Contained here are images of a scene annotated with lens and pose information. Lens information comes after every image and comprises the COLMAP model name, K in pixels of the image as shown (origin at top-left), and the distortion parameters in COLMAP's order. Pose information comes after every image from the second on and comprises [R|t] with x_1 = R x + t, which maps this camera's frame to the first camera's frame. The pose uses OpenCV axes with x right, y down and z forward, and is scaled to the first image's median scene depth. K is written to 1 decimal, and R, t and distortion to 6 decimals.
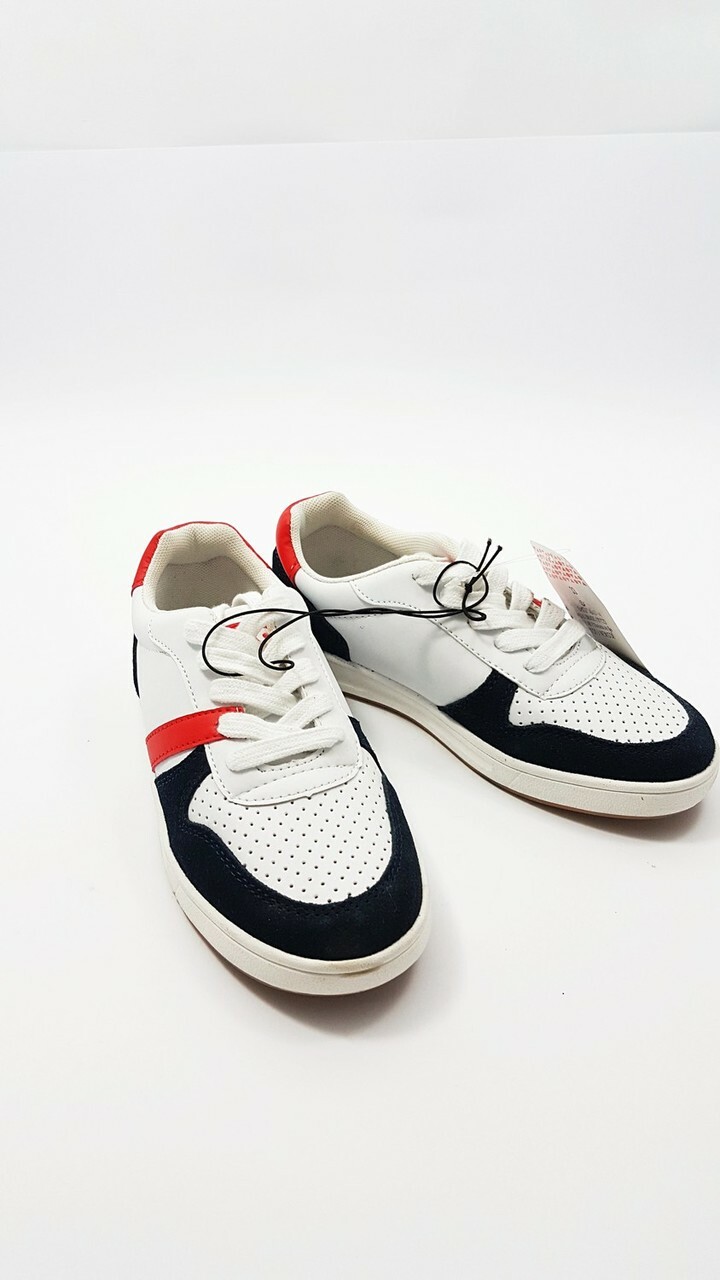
lens RADIAL K [[977.1, 0, 358.0], [0, 977.1, 645.3], [0, 0, 1]] dist [0.220989, -0.593154]
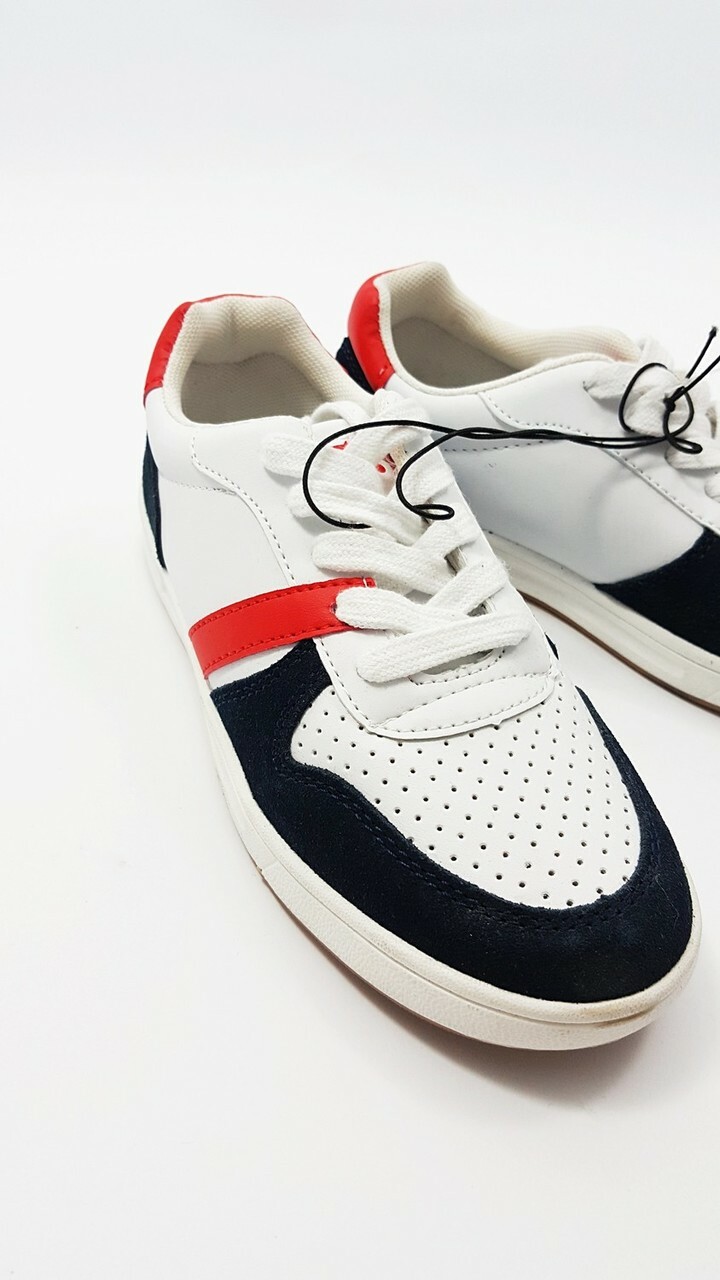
lens RADIAL K [[977.1, 0, 358.0], [0, 977.1, 645.3], [0, 0, 1]] dist [0.220989, -0.593154]
pose [[0.992032, 0.006869, 0.125798, -0.203239], [-0.021685, 0.992919, 0.116796, 0.032721], [-0.124105, -0.118593, 0.985157, 0.390022]]
